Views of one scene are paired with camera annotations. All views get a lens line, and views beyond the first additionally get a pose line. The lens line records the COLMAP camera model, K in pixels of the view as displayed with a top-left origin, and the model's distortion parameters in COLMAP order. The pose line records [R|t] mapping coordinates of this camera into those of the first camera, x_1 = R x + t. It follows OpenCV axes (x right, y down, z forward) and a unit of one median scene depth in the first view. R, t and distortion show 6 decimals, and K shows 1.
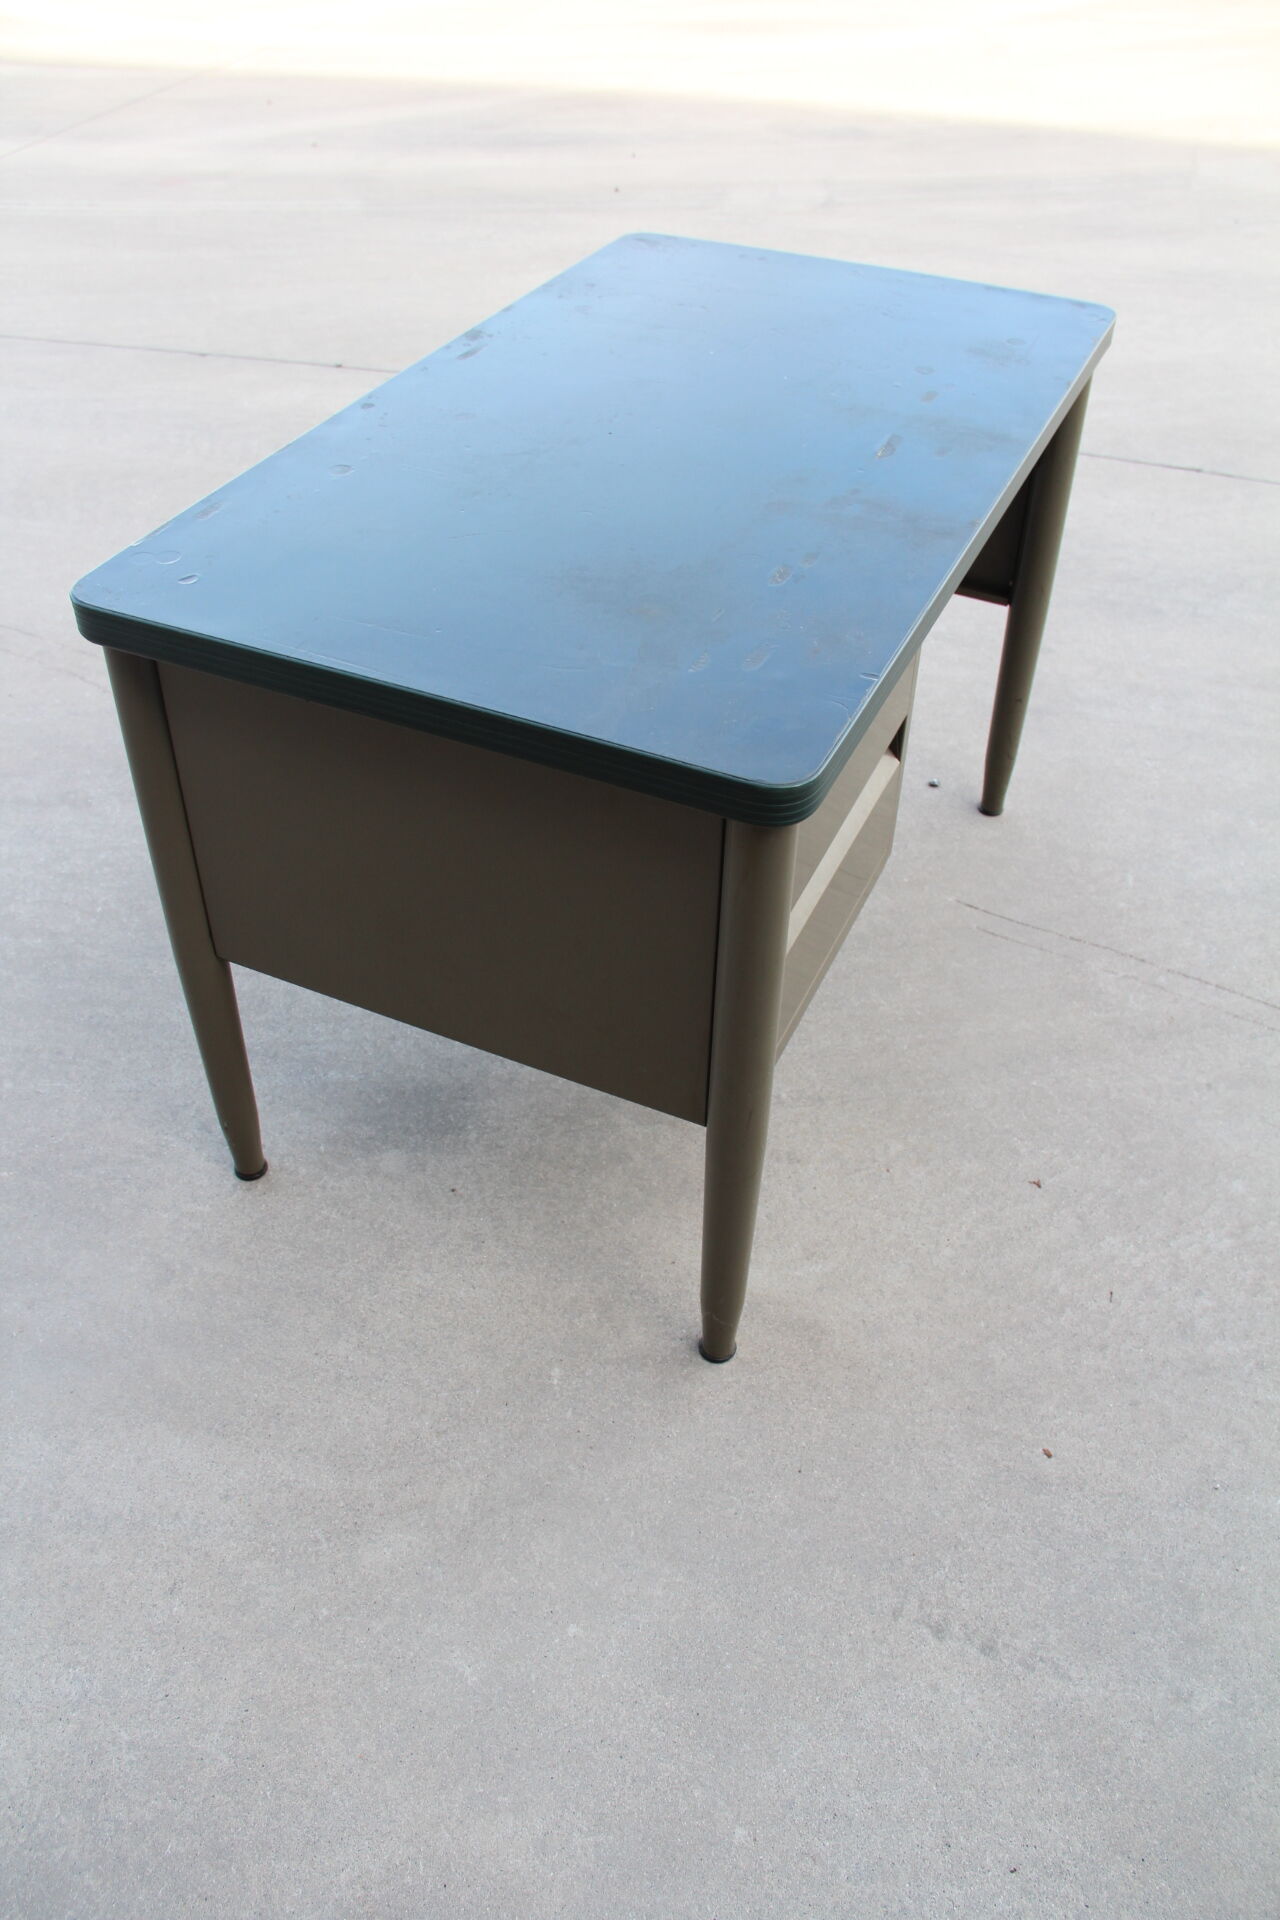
lens RADIAL K [[1541.4, 0, 632.6], [0, 1541.4, 1012.0], [0, 0, 1]] dist [-0.172232, 0.089622]
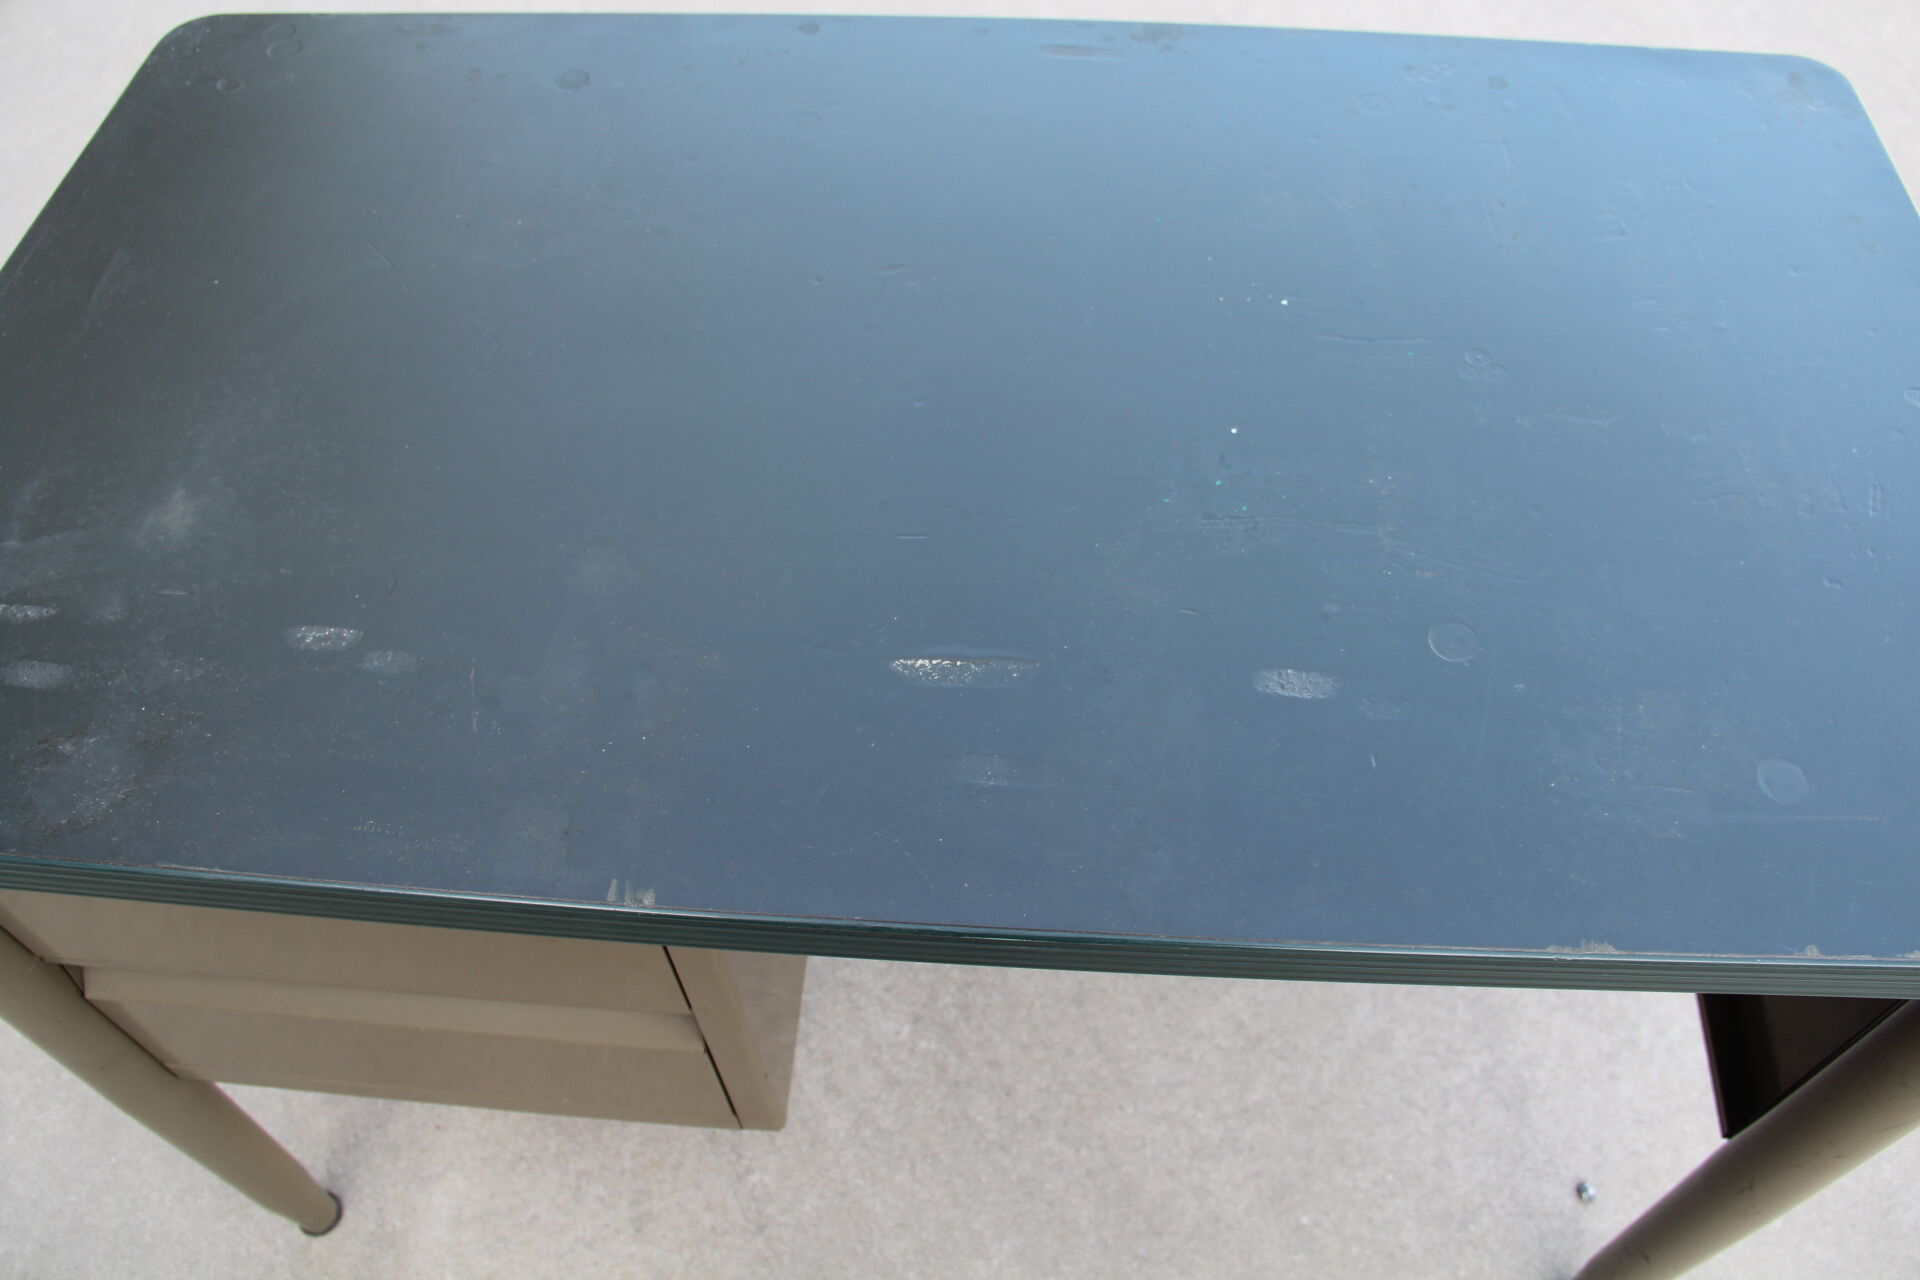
lens RADIAL K [[1541.4, 0, 976.8], [0, 1541.4, 636.5], [0, 0, 1]] dist [-0.172232, 0.089622]
pose [[0.358159, 0.738138, -0.571729, 0.392302], [-0.631161, 0.642654, 0.434318, -0.532565], [0.688010, 0.205298, 0.696056, 0.608801]]
